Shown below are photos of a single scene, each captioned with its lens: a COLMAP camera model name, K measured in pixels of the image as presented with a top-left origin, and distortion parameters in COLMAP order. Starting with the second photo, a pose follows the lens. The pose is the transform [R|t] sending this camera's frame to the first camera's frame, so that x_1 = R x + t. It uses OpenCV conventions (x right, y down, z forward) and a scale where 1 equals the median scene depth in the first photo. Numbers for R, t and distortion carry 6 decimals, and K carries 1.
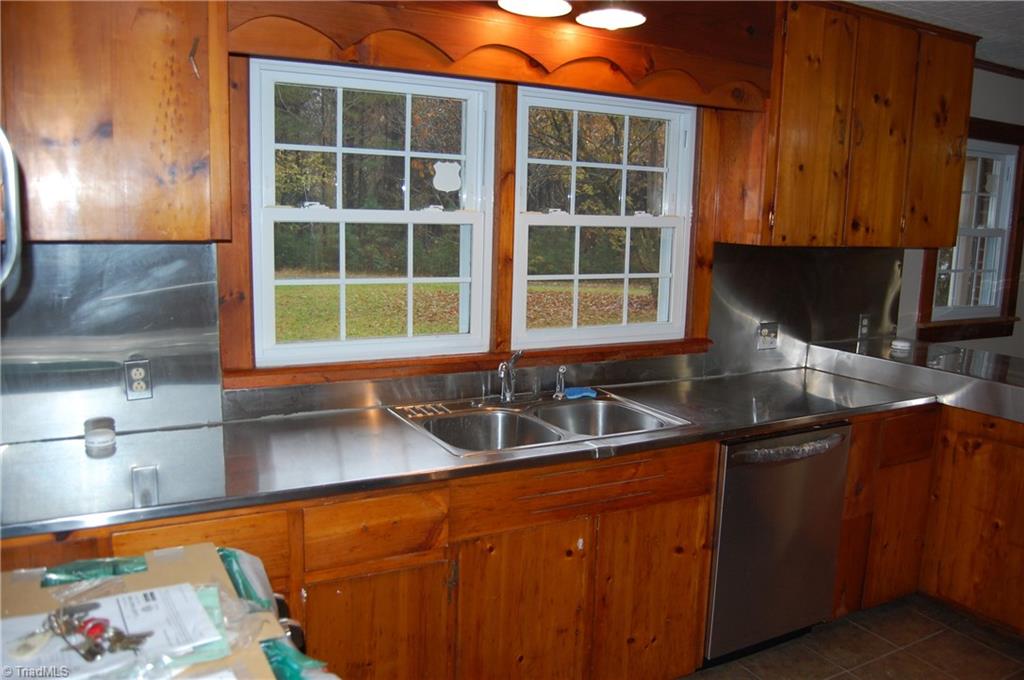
lens RADIAL K [[793.8, 0, 509.1], [0, 793.8, 340.5], [0, 0, 1]] dist [-0.092421, 0.015462]
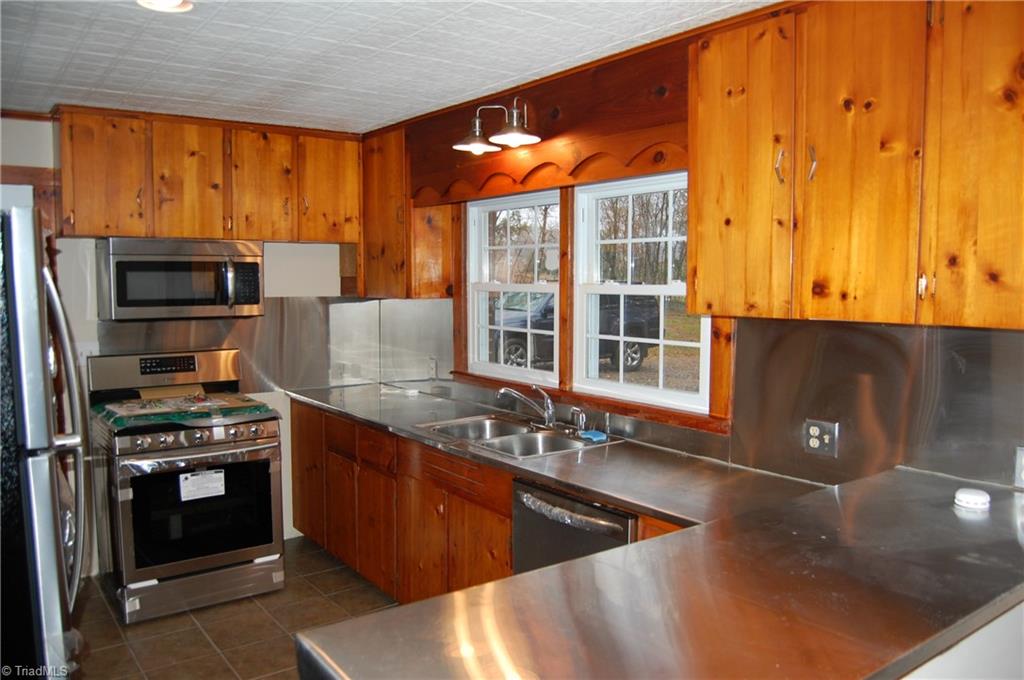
lens RADIAL K [[793.8, 0, 513.6], [0, 793.8, 342.4], [0, 0, 1]] dist [-0.092421, 0.015462]
pose [[0.138830, 0.050663, -0.989019, 1.139140], [-0.161433, 0.986490, 0.027873, -0.077943], [0.977070, 0.155790, 0.145133, 0.650049]]
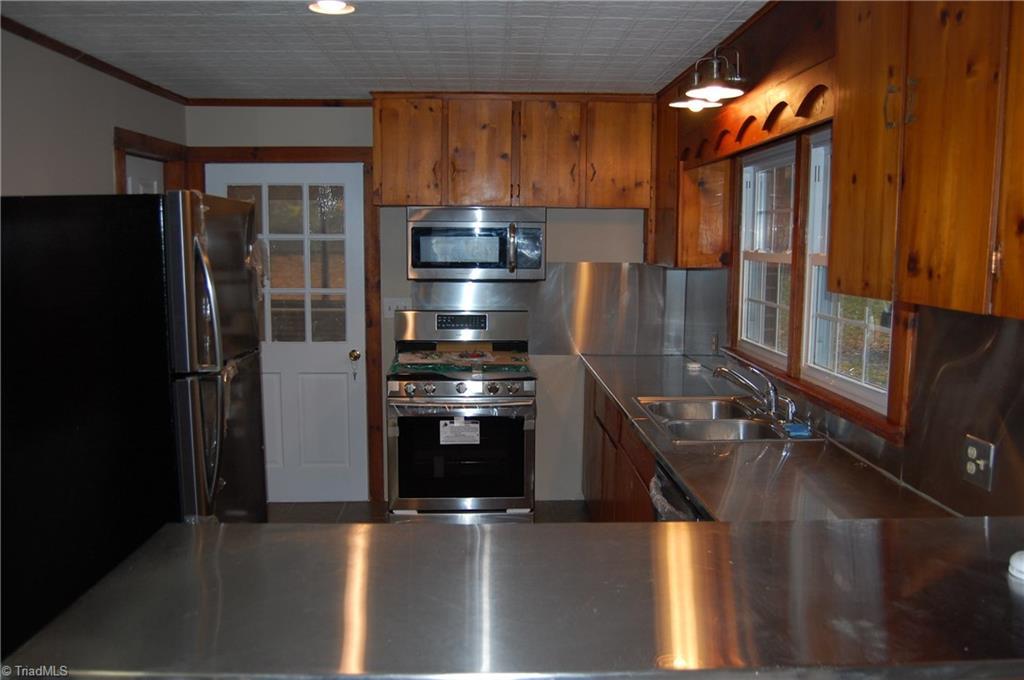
lens RADIAL K [[850.0, 0, 509.4], [0, 850.0, 338.7], [0, 0, 1]] dist [-0.069932, 0.019739]
pose [[-0.448236, 0.070302, -0.891147, 1.123340], [-0.166415, 0.972913, 0.160457, -0.148598], [0.878288, 0.220223, -0.424395, 1.038250]]
